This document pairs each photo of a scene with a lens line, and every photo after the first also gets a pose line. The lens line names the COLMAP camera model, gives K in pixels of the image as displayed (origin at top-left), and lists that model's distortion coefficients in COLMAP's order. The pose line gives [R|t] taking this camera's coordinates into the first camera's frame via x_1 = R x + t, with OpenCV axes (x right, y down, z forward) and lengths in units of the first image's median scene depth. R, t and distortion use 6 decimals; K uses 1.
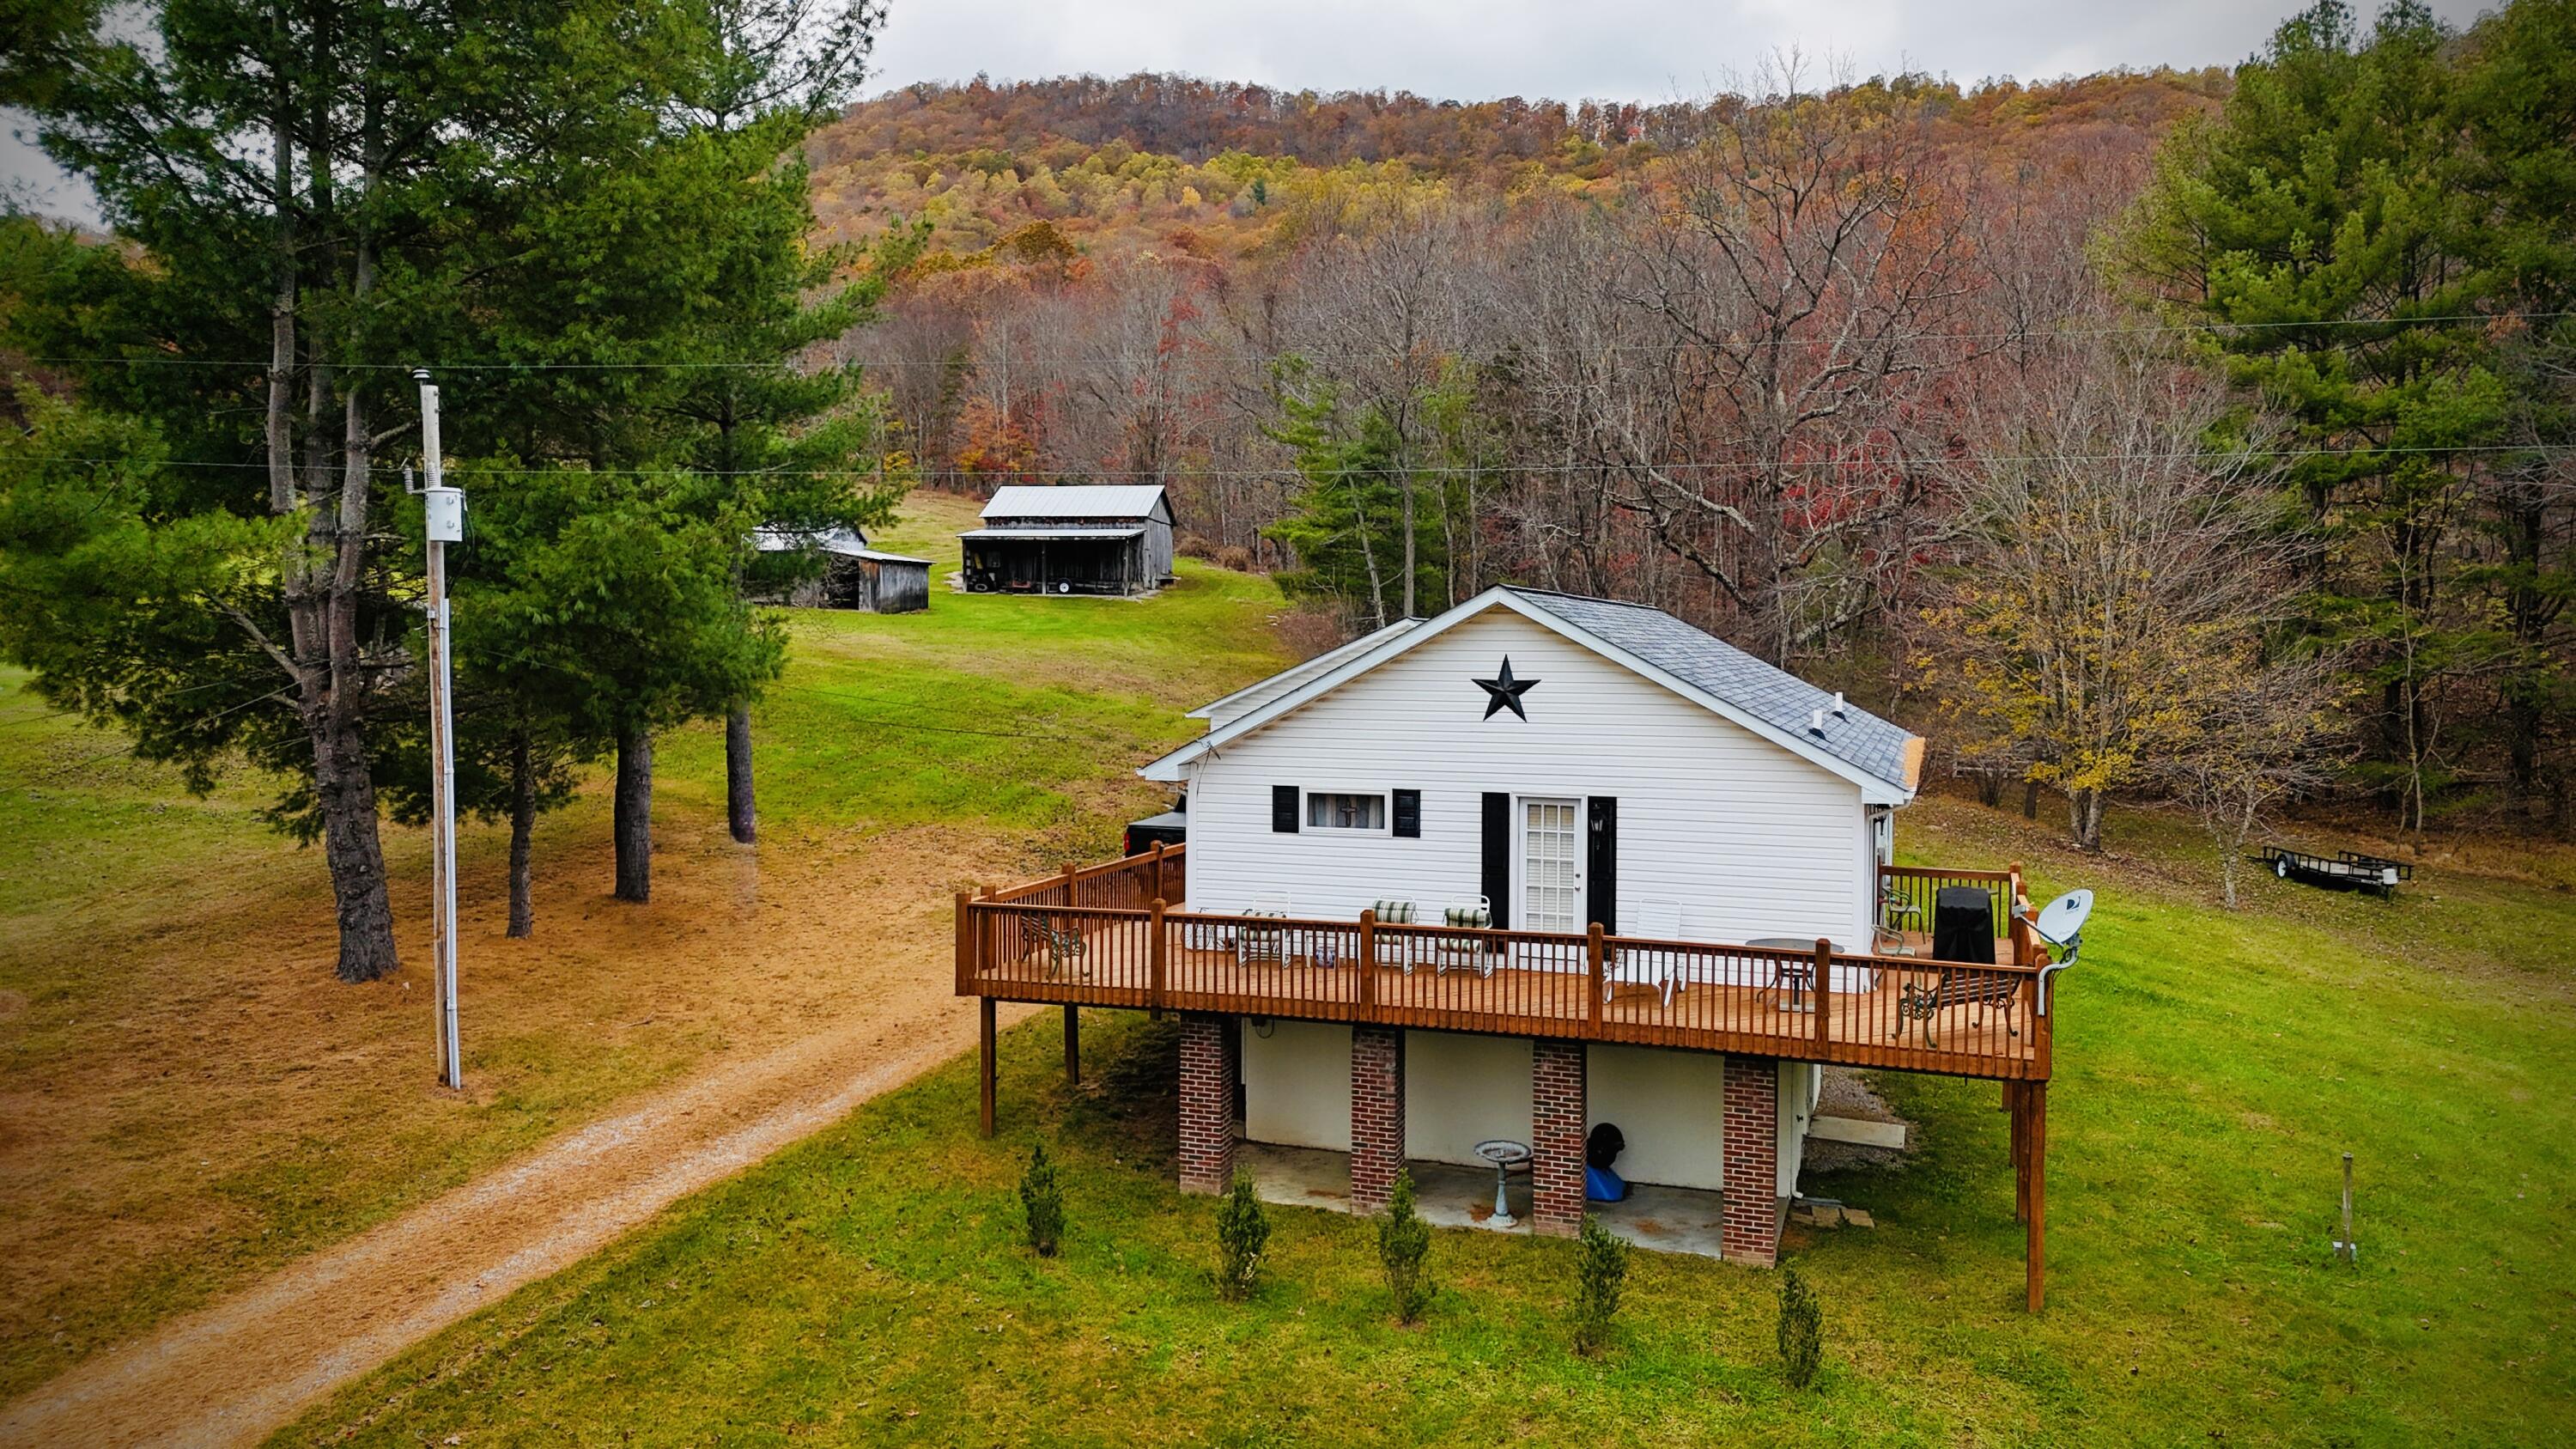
lens RADIAL K [[1877.2, 0, 1288.0], [0, 1877.2, 724.5], [0, 0, 1]] dist [0.116187, -0.147290]
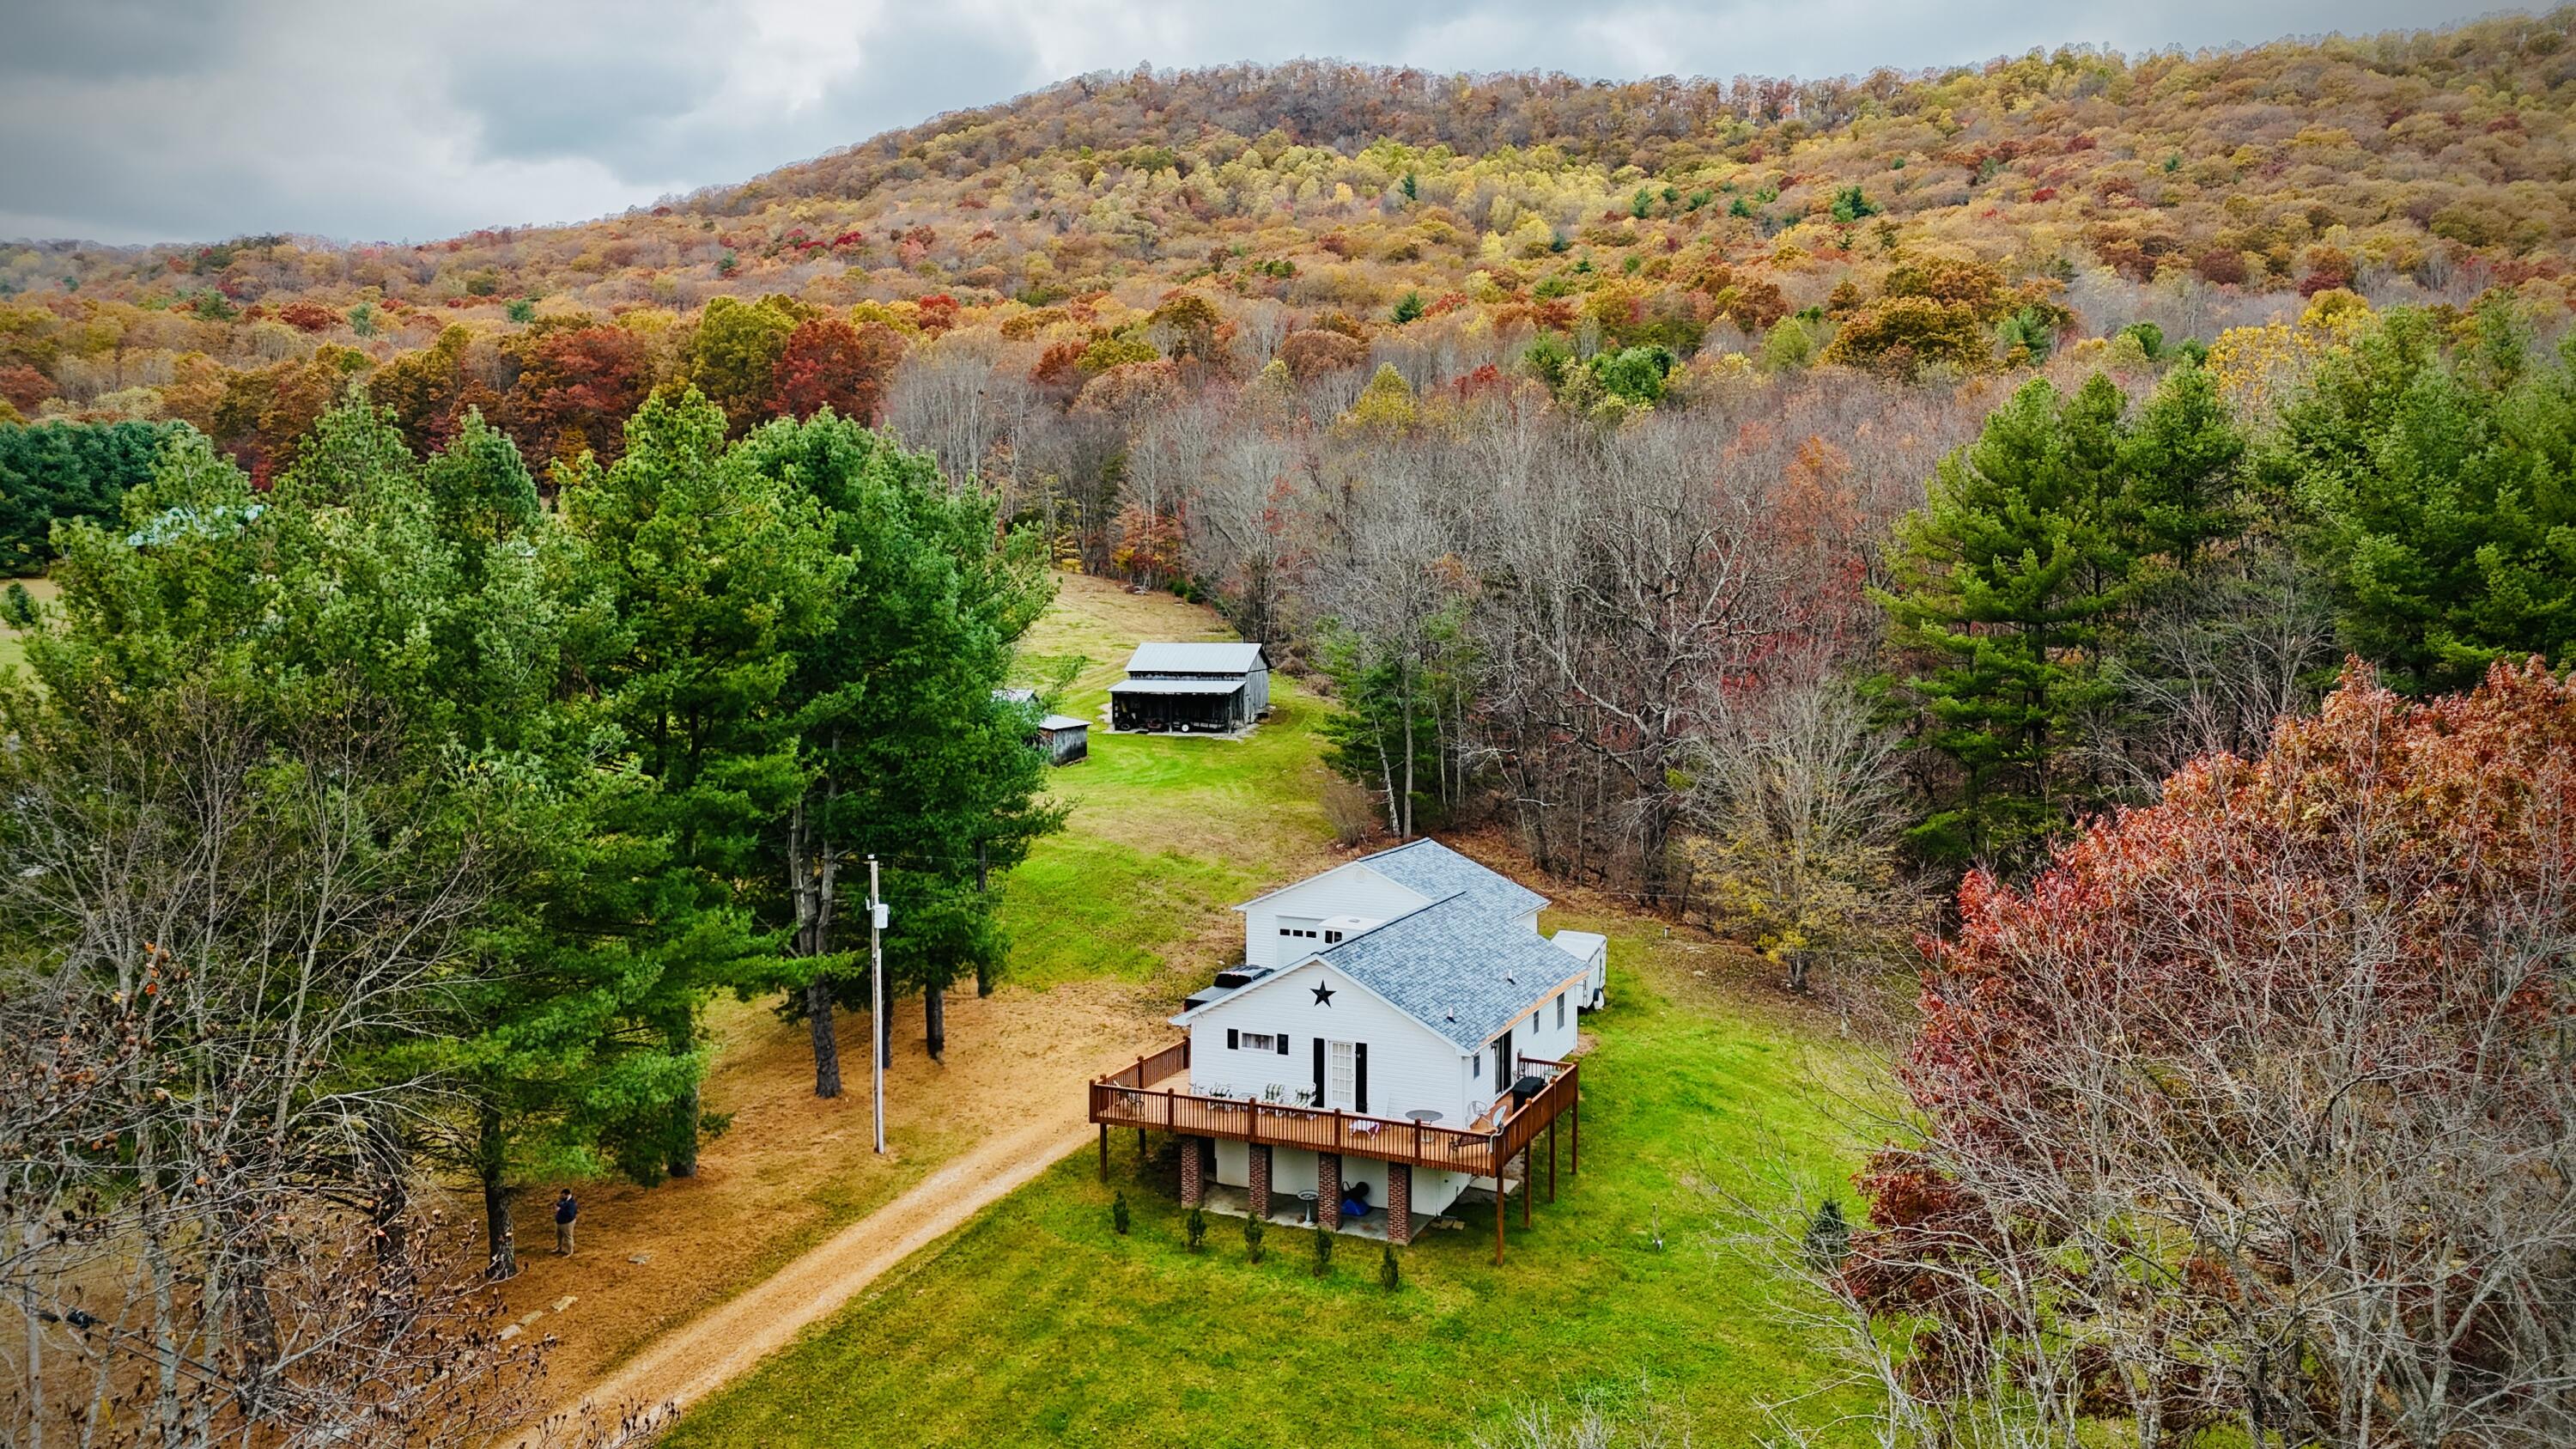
lens RADIAL K [[1877.2, 0, 1288.0], [0, 1877.2, 724.5], [0, 0, 1]] dist [0.116187, -0.147290]
pose [[0.996321, 0.003011, -0.085650, 0.239068], [-0.001071, 0.999742, 0.022693, -0.356849], [0.085696, -0.022518, 0.996067, -1.159003]]
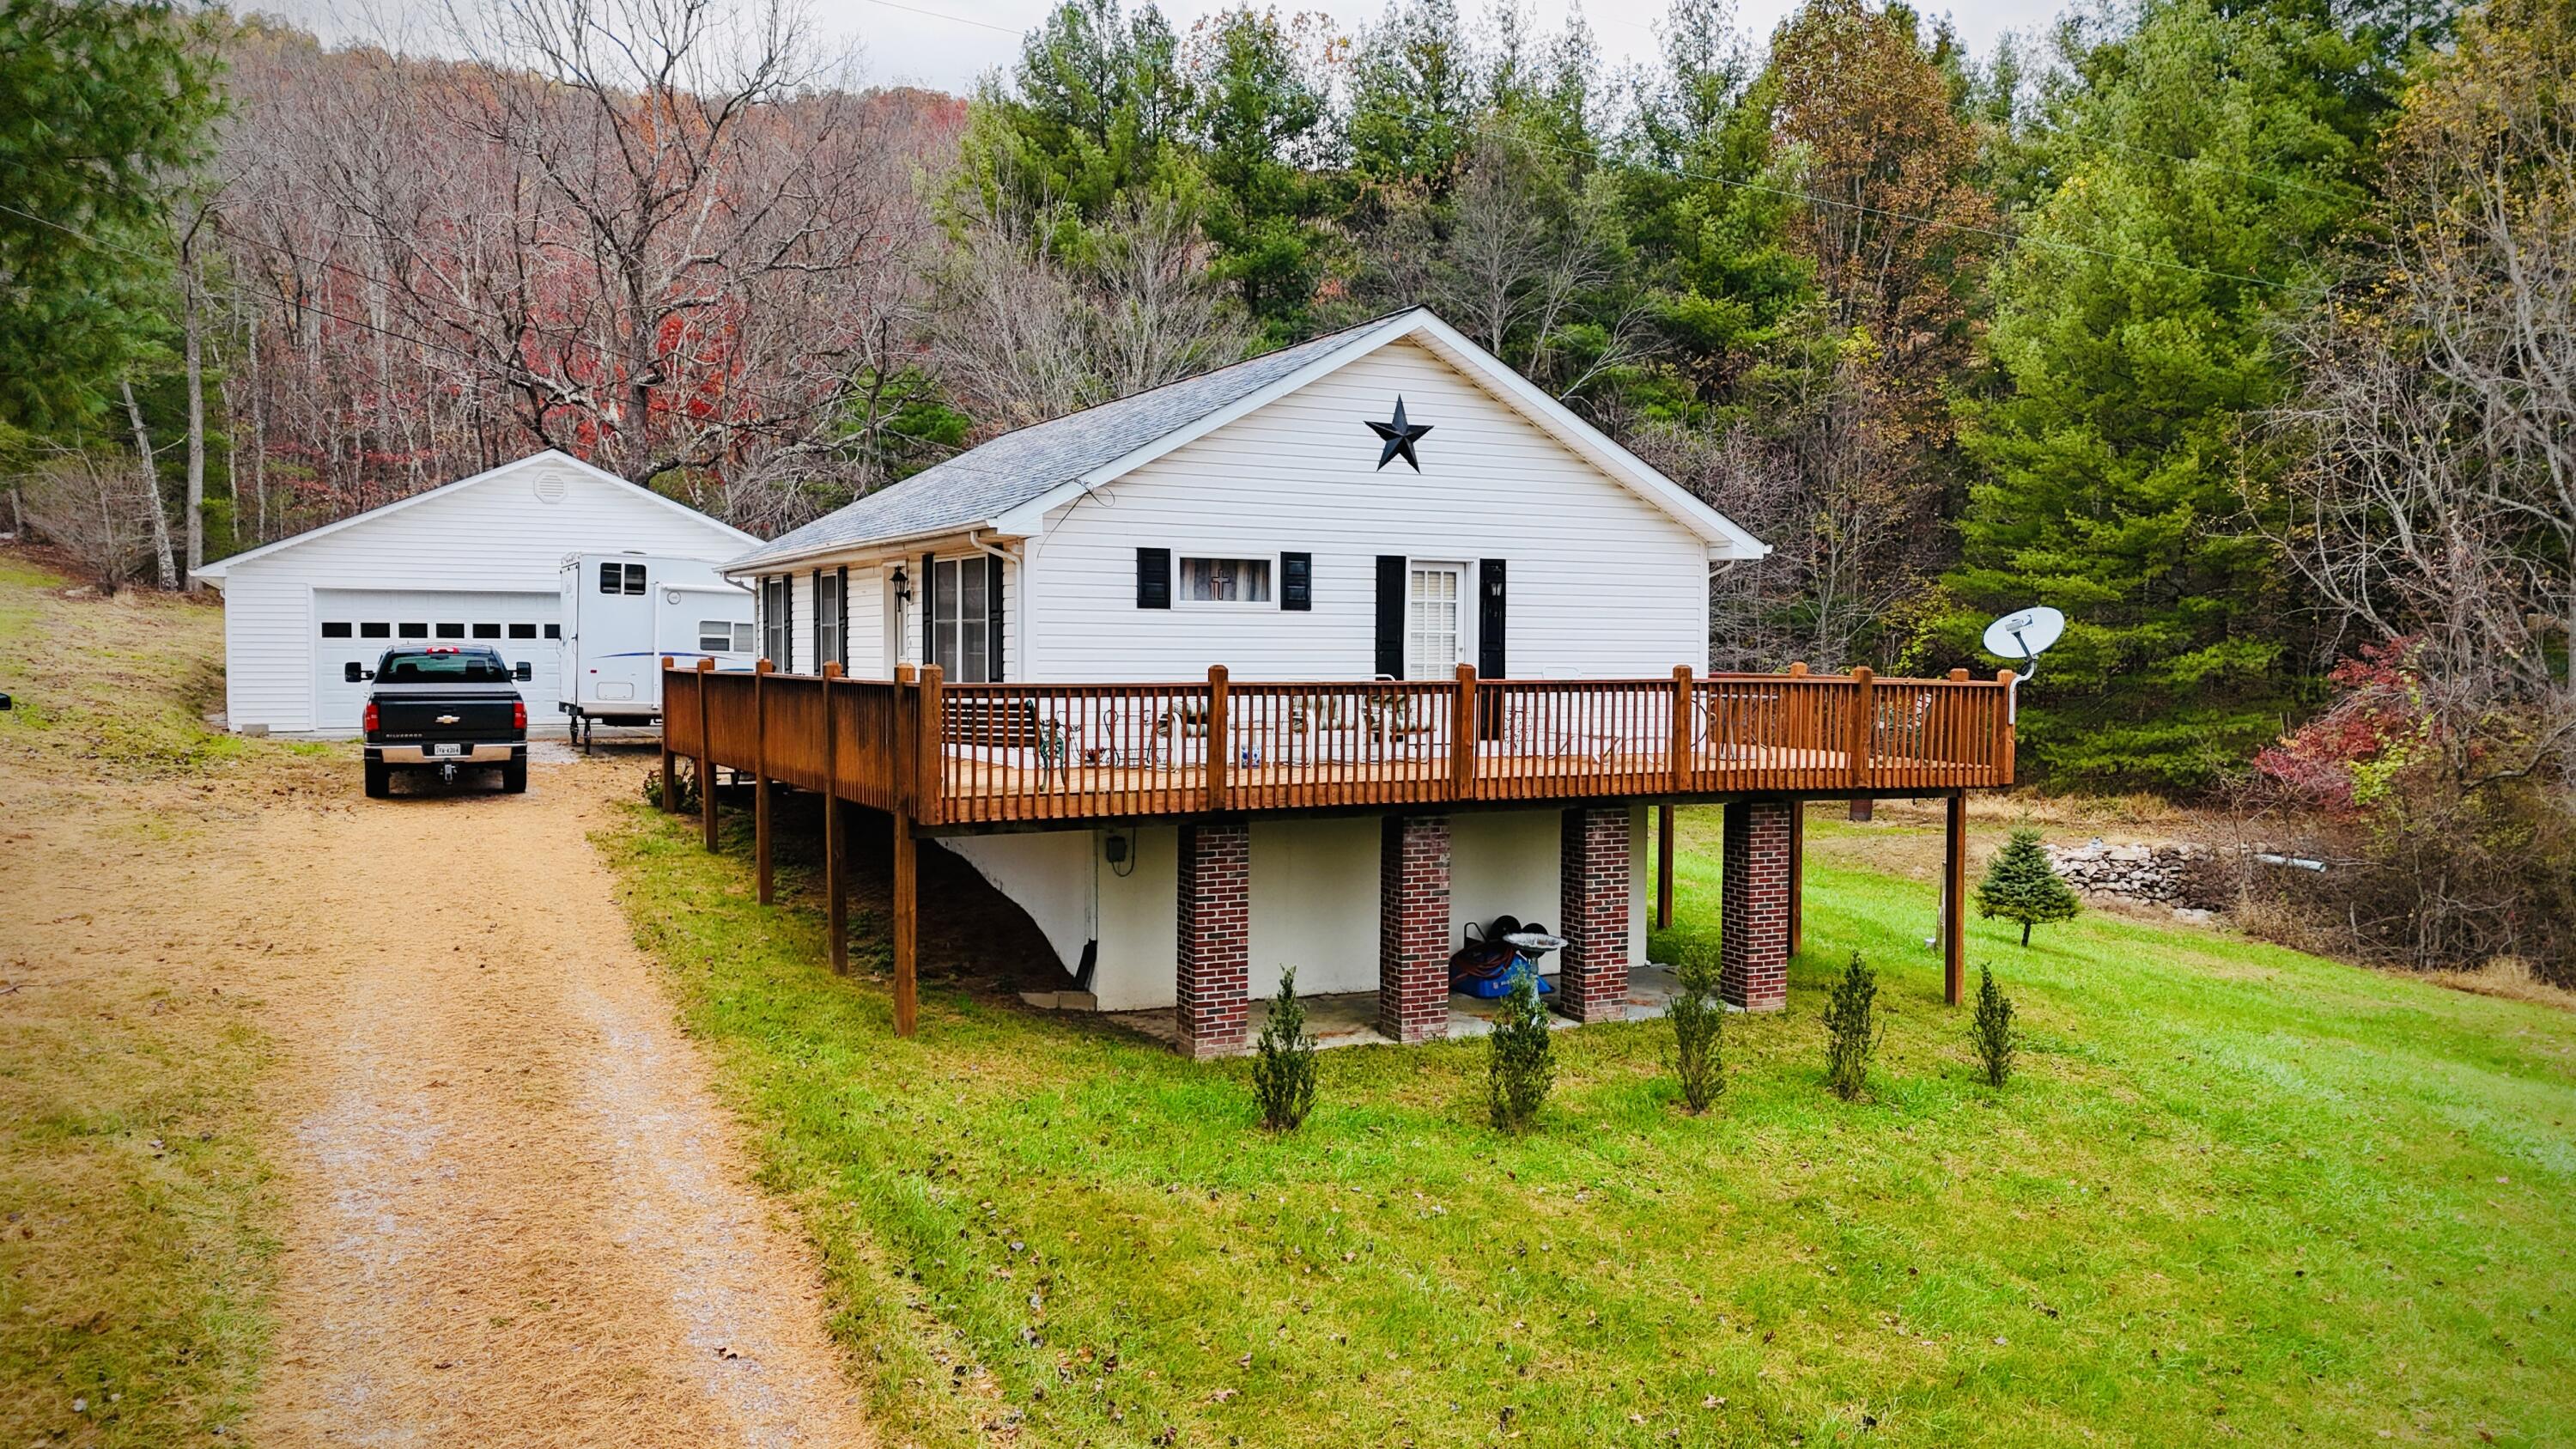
lens RADIAL K [[1877.2, 0, 1288.0], [0, 1877.2, 724.5], [0, 0, 1]] dist [0.116187, -0.147290]
pose [[0.693369, -0.033334, 0.719811, -0.483673], [0.030521, 0.999392, 0.016881, 0.086589], [-0.719936, 0.010265, 0.693965, 0.385418]]
